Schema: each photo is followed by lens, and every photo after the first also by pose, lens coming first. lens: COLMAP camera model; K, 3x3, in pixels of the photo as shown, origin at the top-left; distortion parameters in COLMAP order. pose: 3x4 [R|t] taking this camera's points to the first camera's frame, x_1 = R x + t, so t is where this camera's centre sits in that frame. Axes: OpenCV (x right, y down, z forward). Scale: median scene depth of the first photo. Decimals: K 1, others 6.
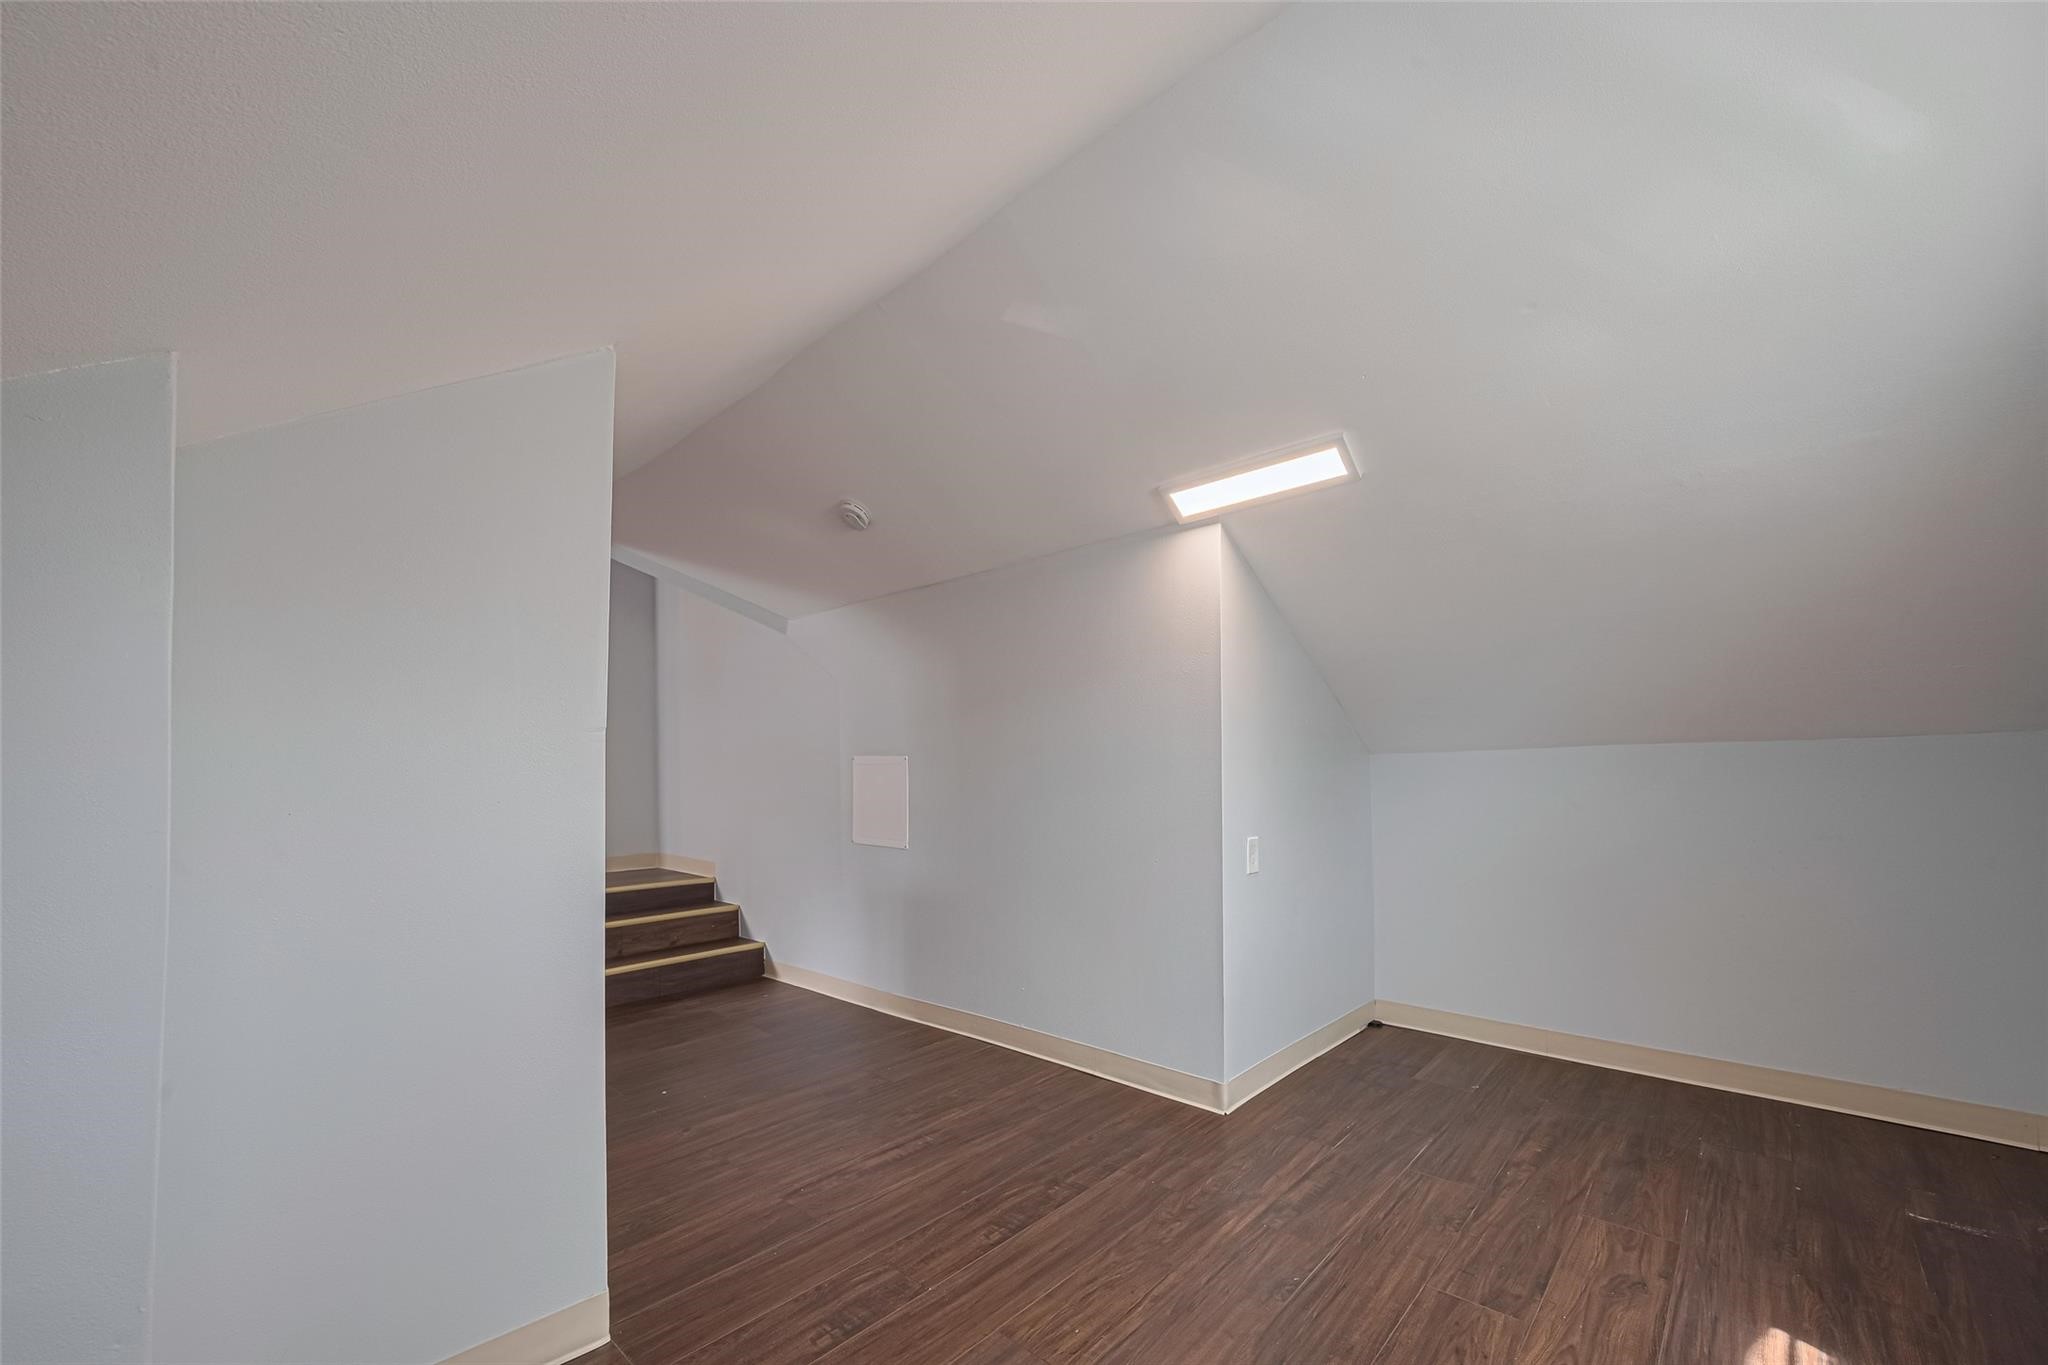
lens RADIAL K [[802.7, 0, 1004.2], [0, 802.7, 772.0], [0, 0, 1]] dist [-0.000093, -0.000027]
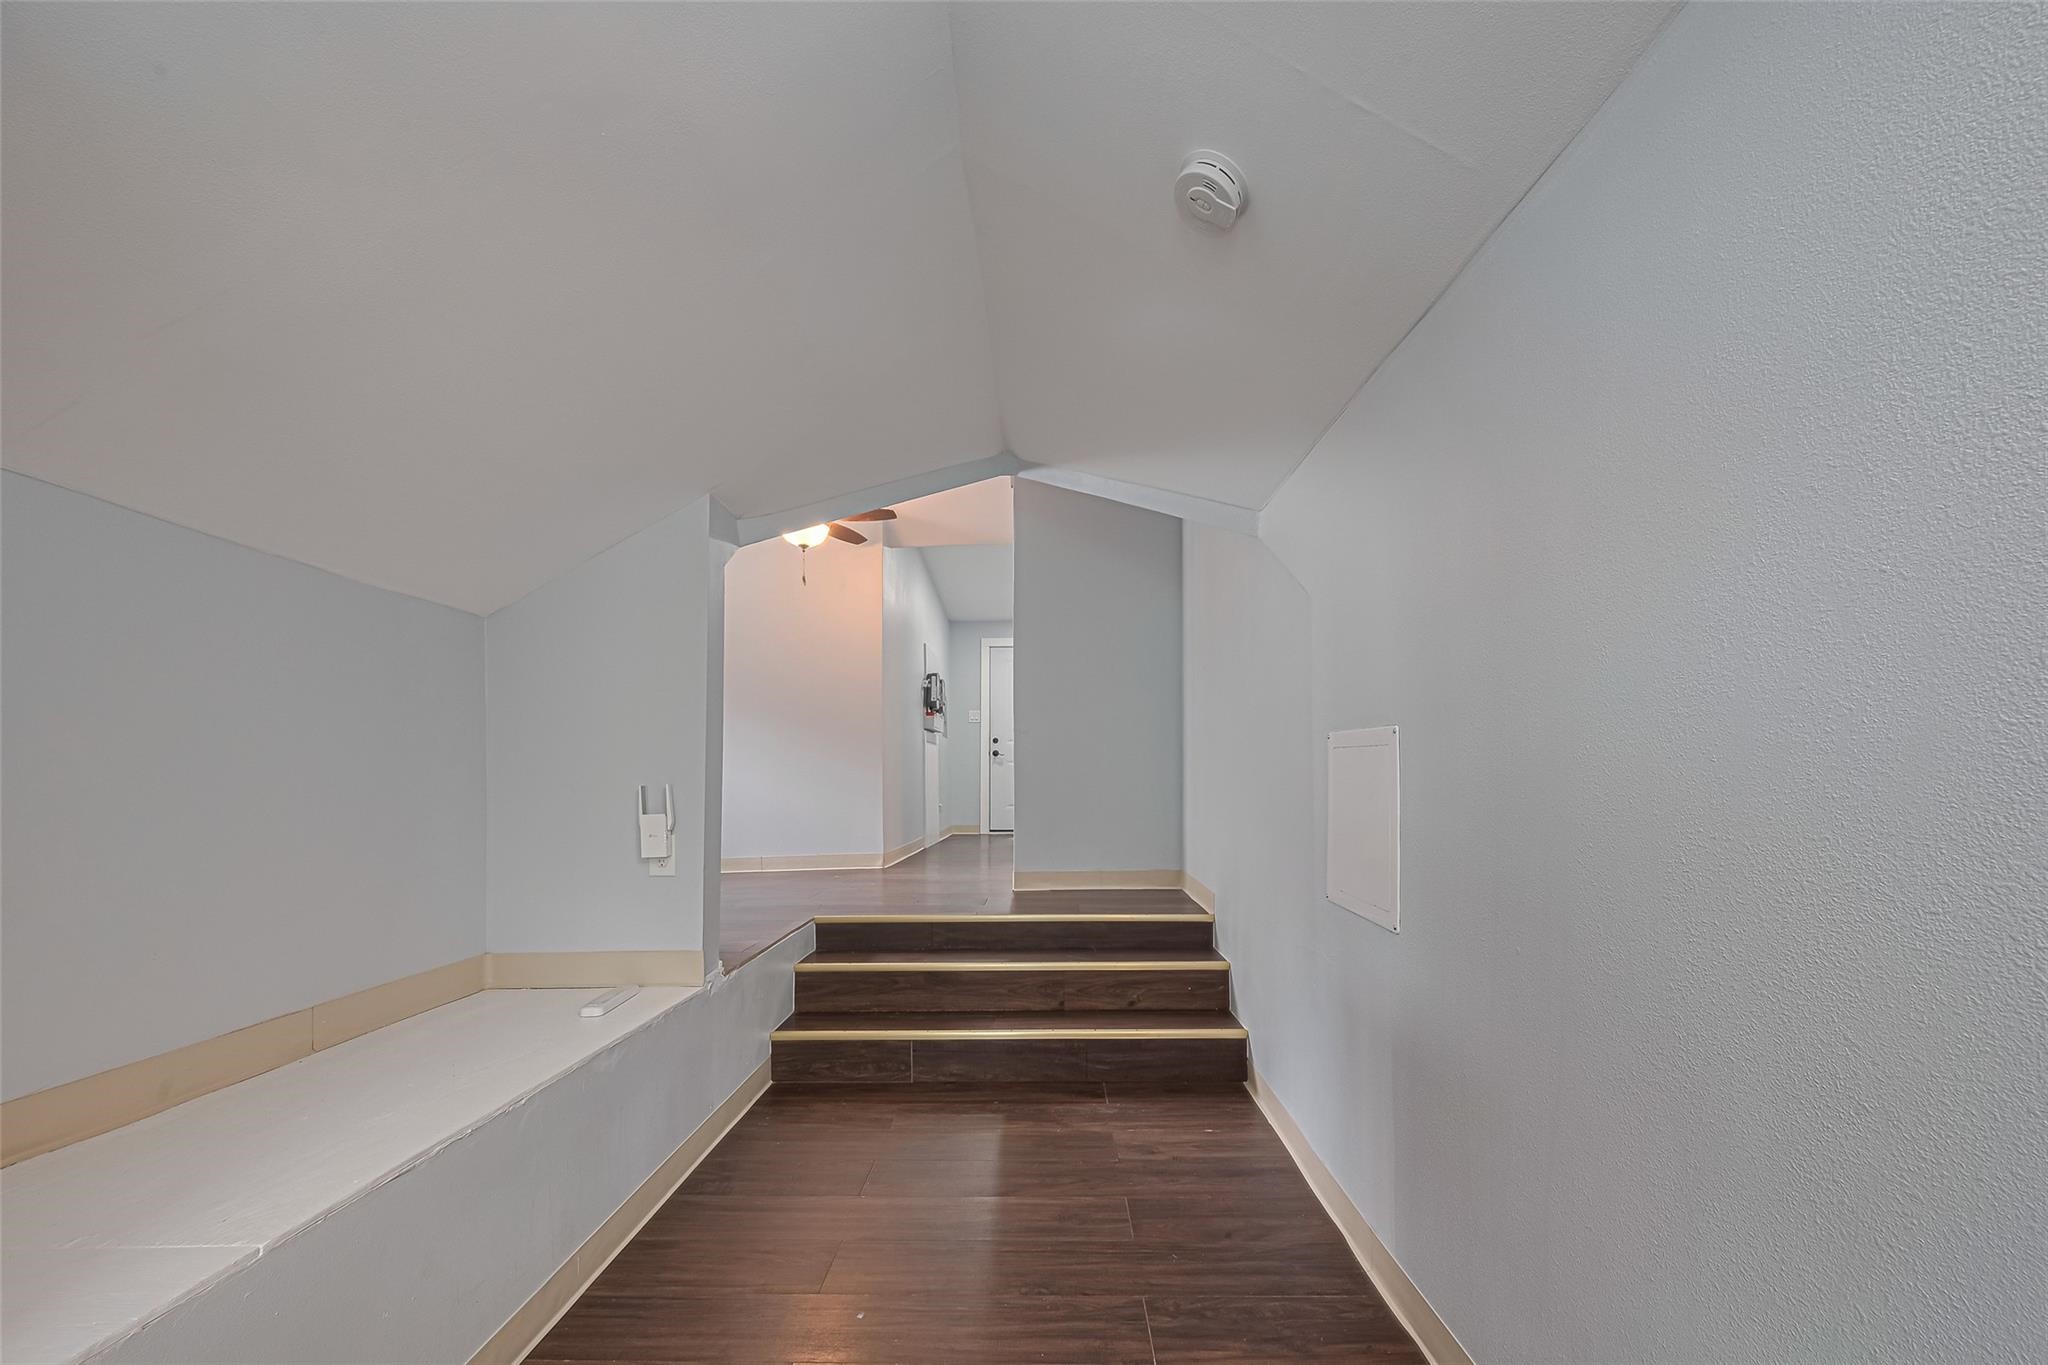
lens RADIAL K [[802.7, 0, 1004.2], [0, 802.7, 772.0], [0, 0, 1]] dist [-0.000093, -0.000027]
pose [[0.653685, -0.000069, -0.756767, 0.087974], [0.001932, 0.999997, 0.001578, 0.006050], [0.756764, -0.002494, 0.653683, 0.689567]]
